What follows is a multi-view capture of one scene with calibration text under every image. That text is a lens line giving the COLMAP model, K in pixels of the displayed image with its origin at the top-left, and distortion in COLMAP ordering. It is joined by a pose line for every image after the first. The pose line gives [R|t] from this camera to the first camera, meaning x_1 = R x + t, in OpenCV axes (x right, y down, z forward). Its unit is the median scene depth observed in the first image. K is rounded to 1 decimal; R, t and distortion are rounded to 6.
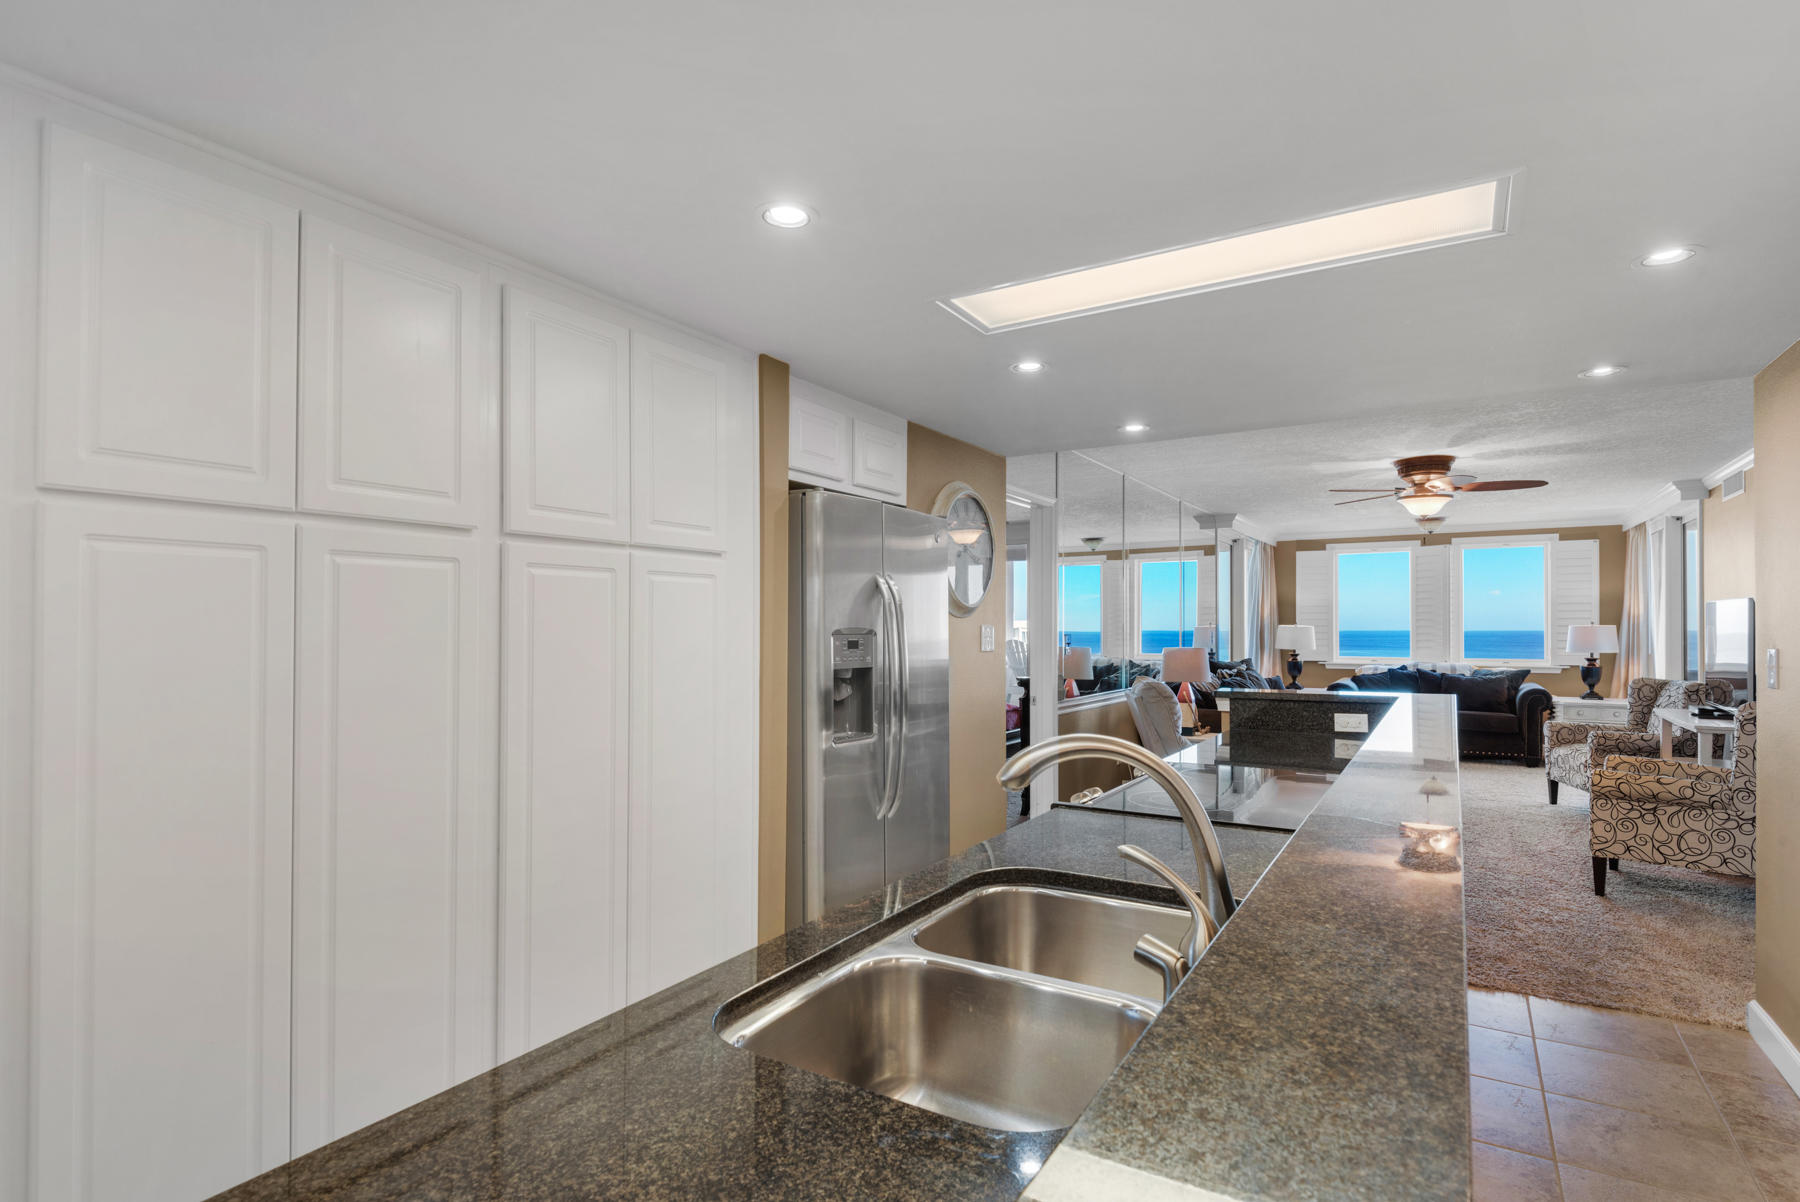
lens RADIAL K [[895.3, 0, 893.5], [0, 895.3, 621.0], [0, 0, 1]] dist [0.038541, -0.035908]
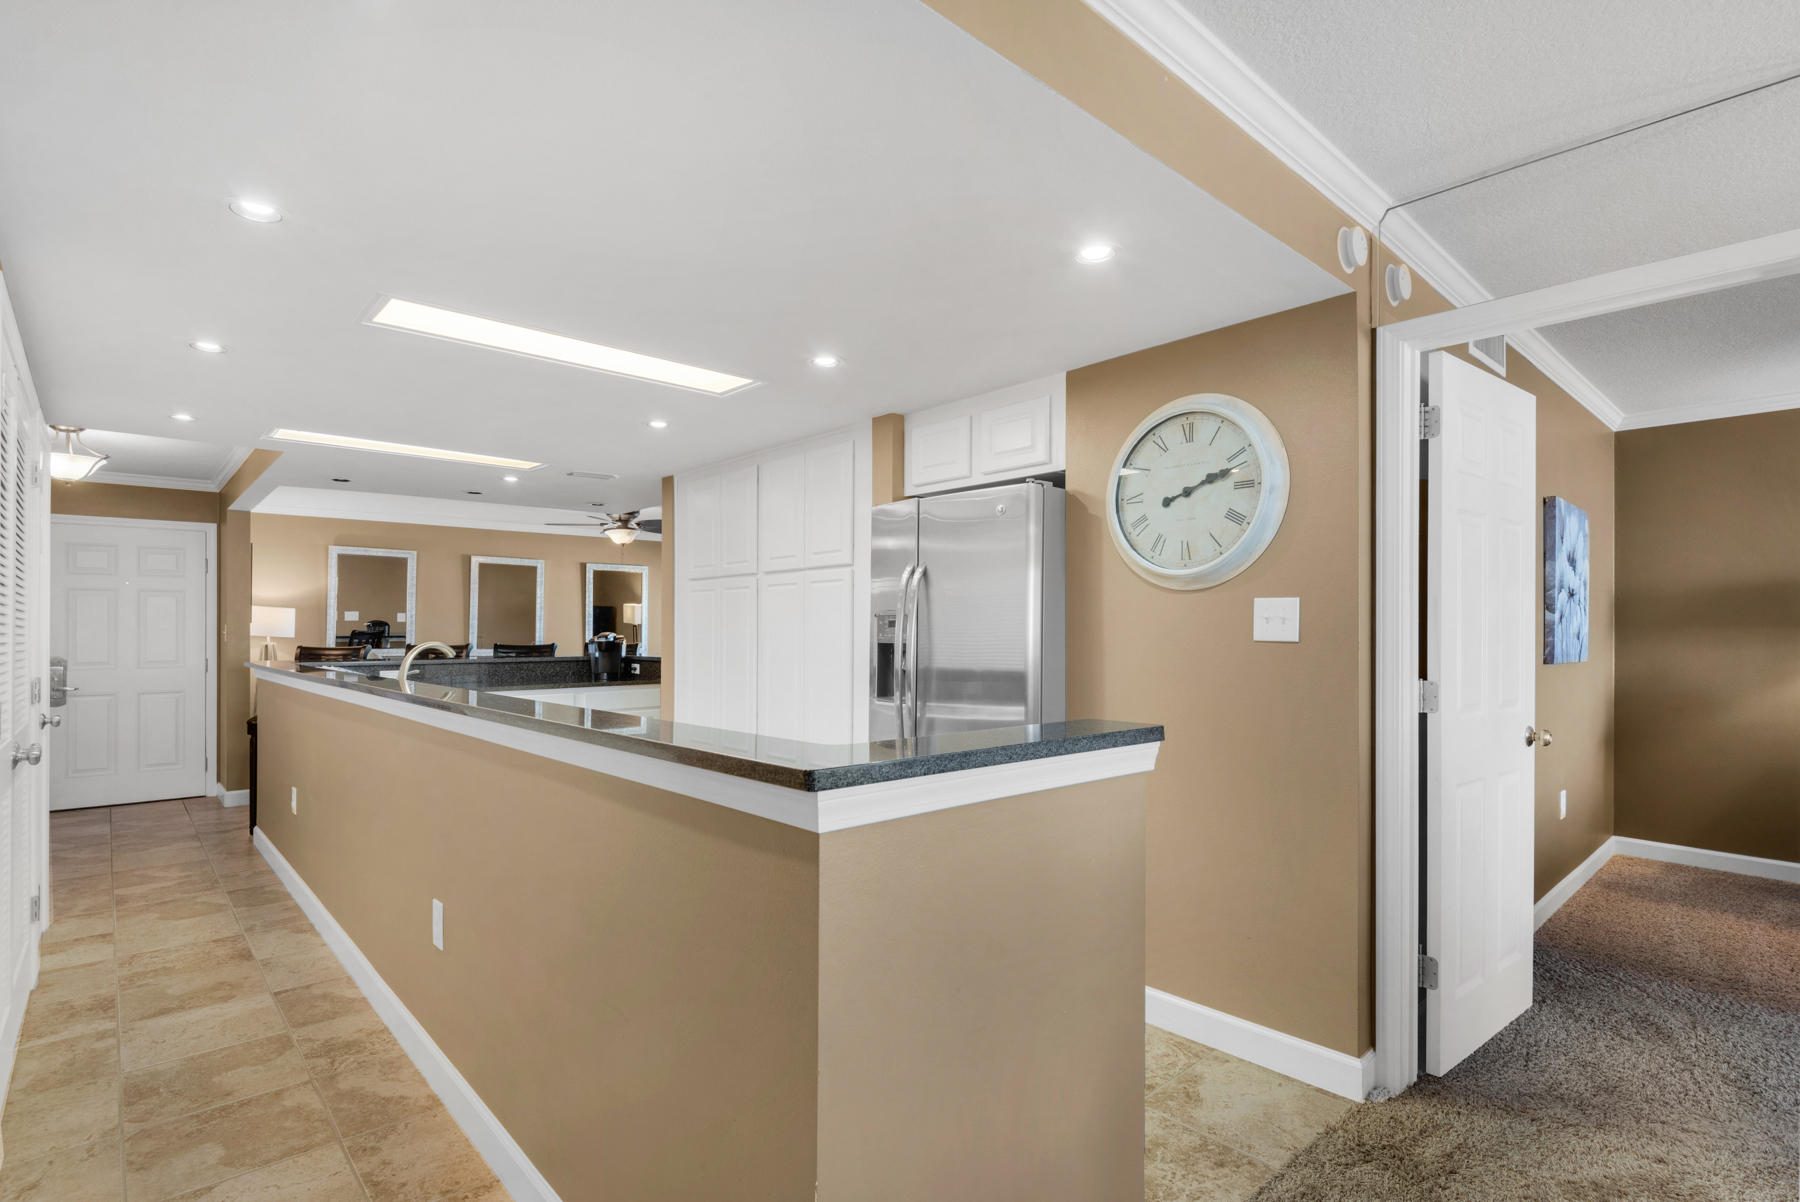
lens RADIAL K [[865.8, 0, 899.3], [0, 865.8, 623.0], [0, 0, 1]] dist [0.023252, -0.025050]
pose [[-0.270820, -0.006125, -0.962611, 1.123448], [0.009429, 0.999915, -0.009016, 0.036944], [0.962584, -0.011518, -0.270739, 1.369815]]
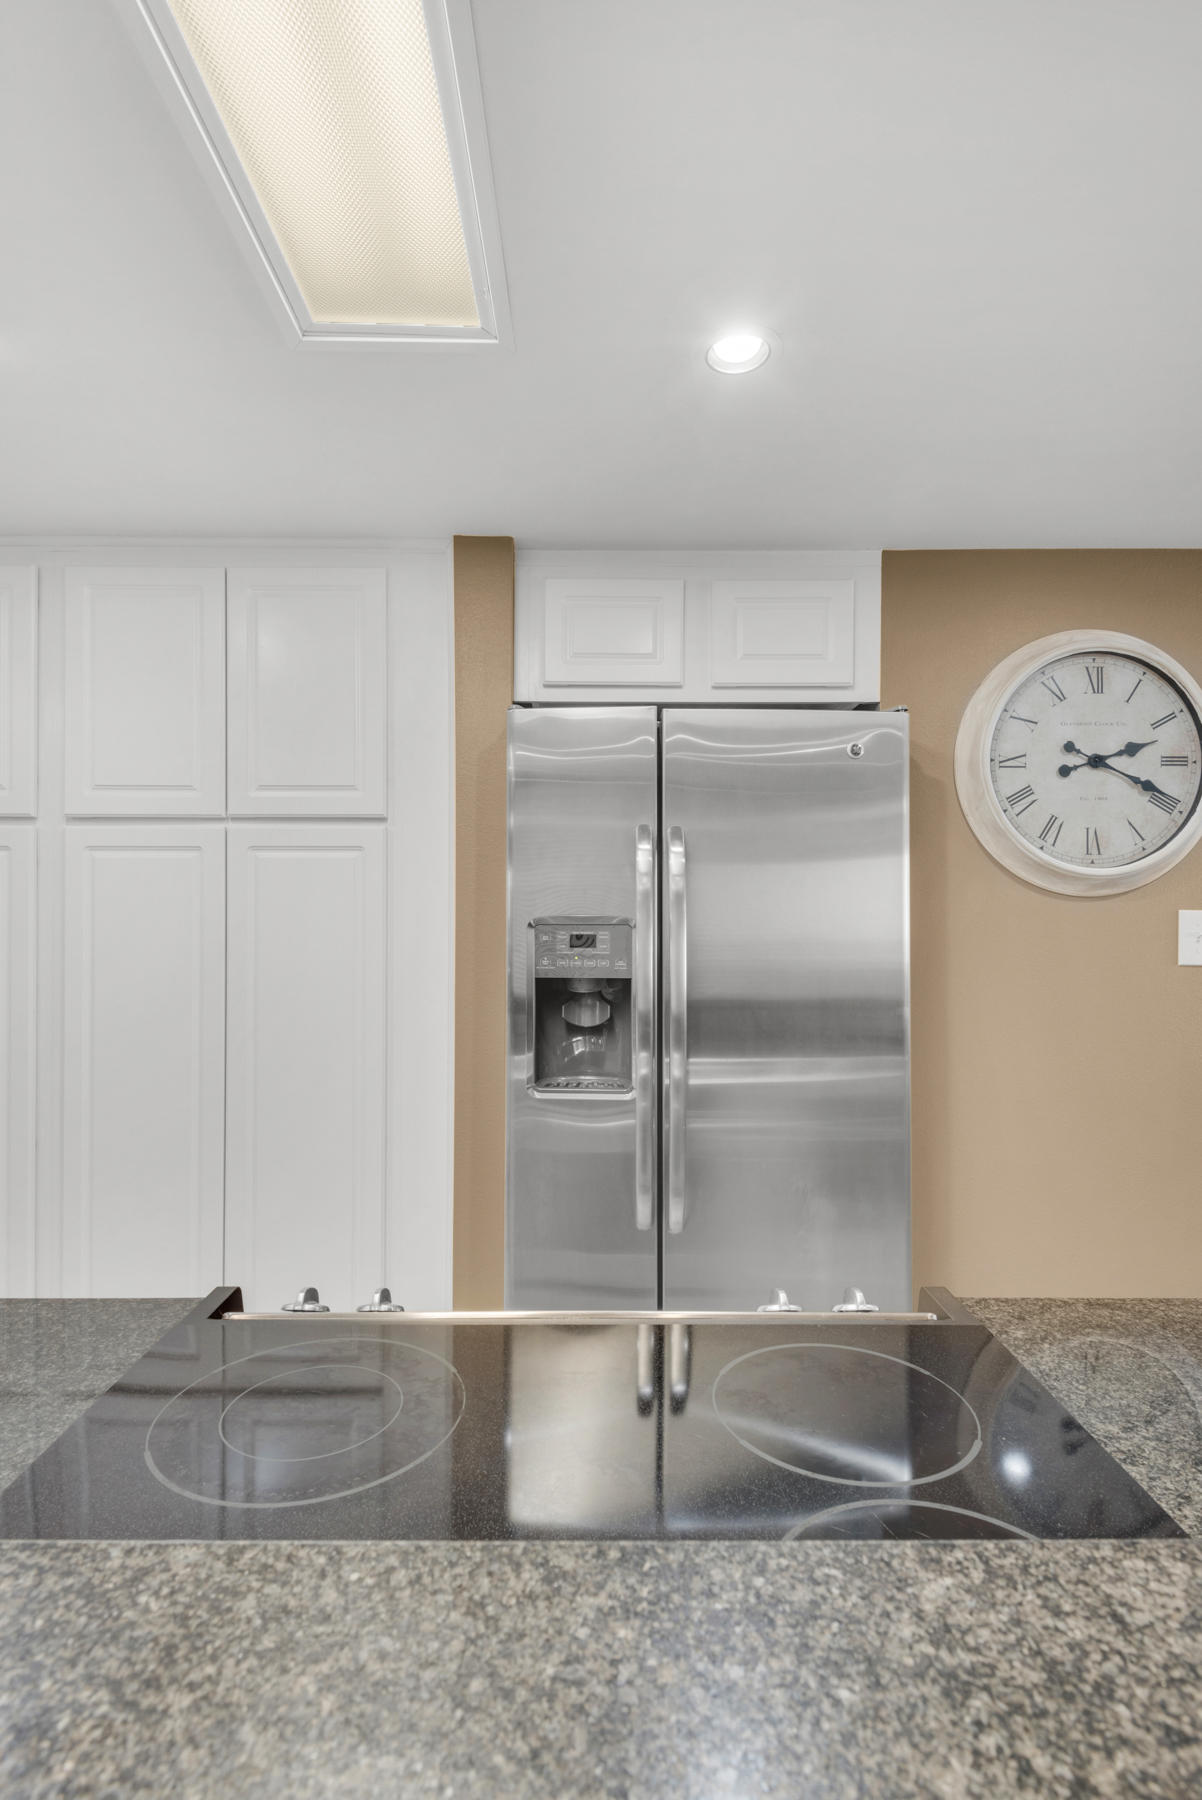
lens RADIAL K [[841.8, 0, 459.4], [0, 841.8, 912.8], [0, 0, 1]] dist [0.030542, -0.022807]
pose [[0.528455, -0.002069, -0.848959, 0.427521], [0.003524, 0.999994, -0.000244, 0.006569], [0.848954, -0.002863, 0.528459, 0.629391]]
